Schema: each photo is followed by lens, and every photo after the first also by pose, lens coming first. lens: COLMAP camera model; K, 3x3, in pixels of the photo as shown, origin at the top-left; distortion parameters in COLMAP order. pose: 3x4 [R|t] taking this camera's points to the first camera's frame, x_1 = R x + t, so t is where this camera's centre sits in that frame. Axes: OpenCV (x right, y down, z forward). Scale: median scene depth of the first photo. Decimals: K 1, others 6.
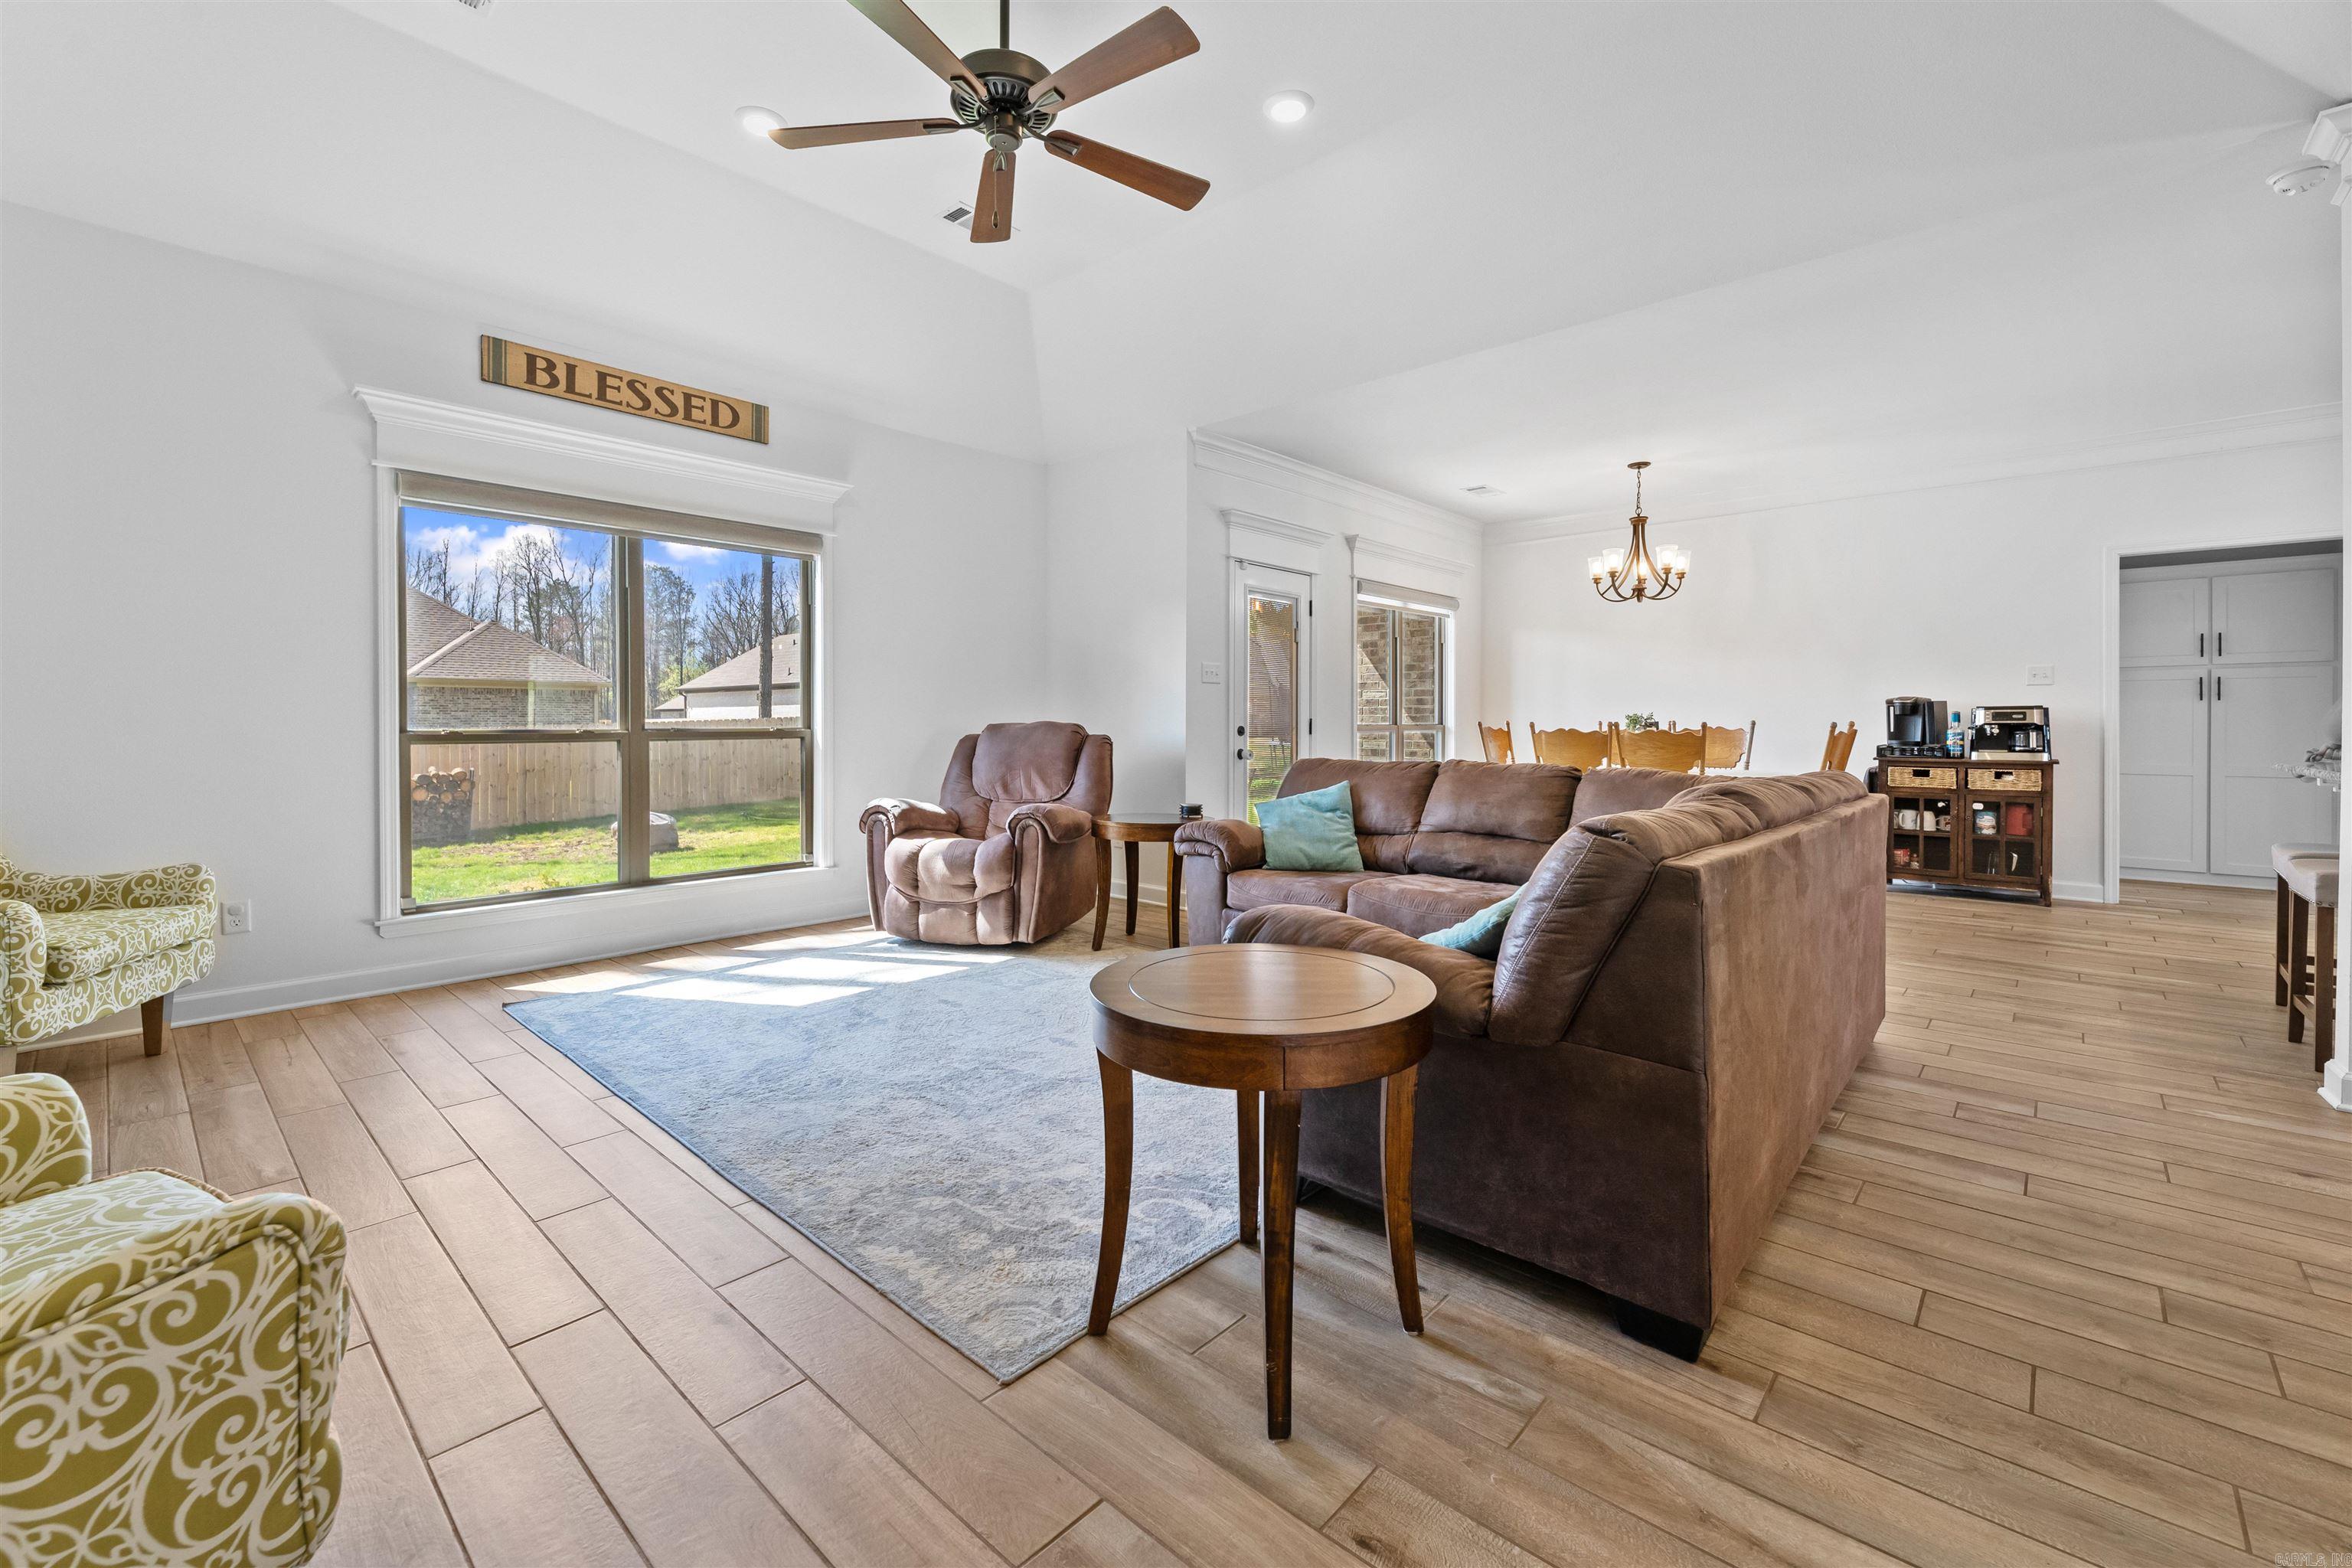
lens RADIAL K [[972.0, 0, 1172.4], [0, 972.0, 726.0], [0, 0, 1]] dist [0.006589, -0.003116]
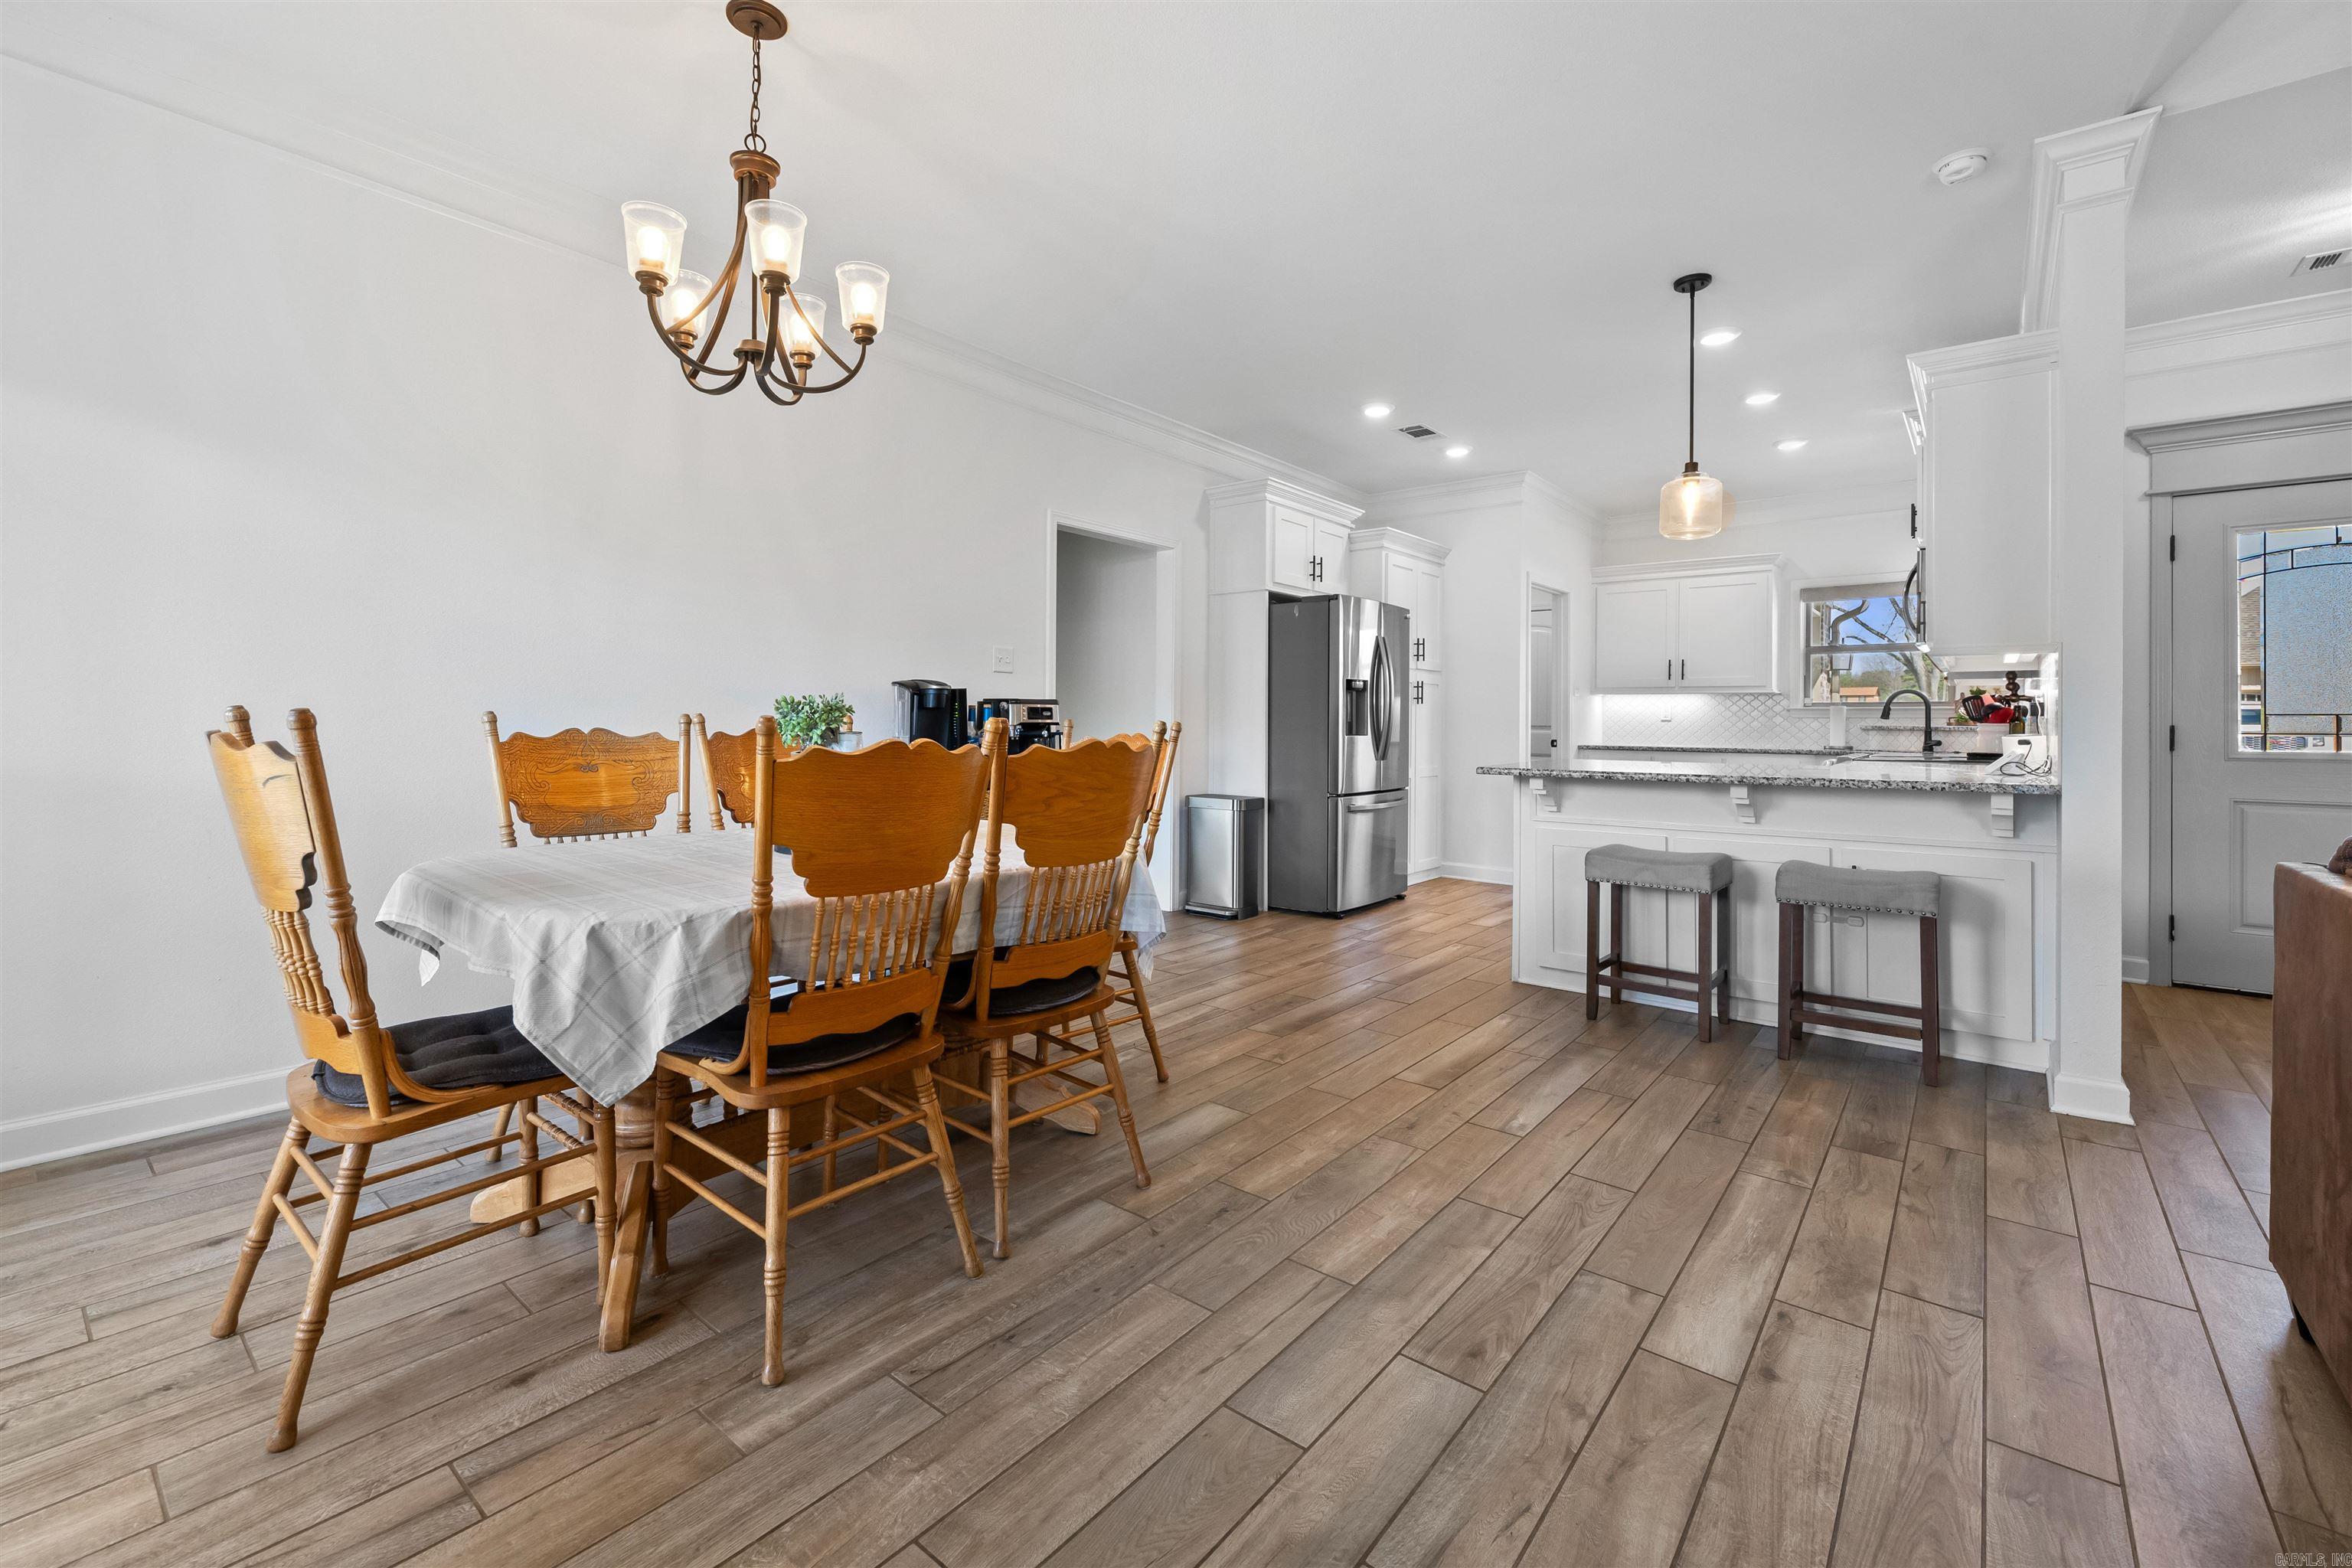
lens RADIAL K [[972.0, 0, 1149.9], [0, 972.0, 735.5], [0, 0, 1]] dist [0.006589, -0.003116]
pose [[-0.042508, -0.012521, 0.999018, 0.174274], [-0.005681, 0.999908, 0.012291, -0.005373], [-0.999080, -0.005153, -0.042576, 1.451421]]
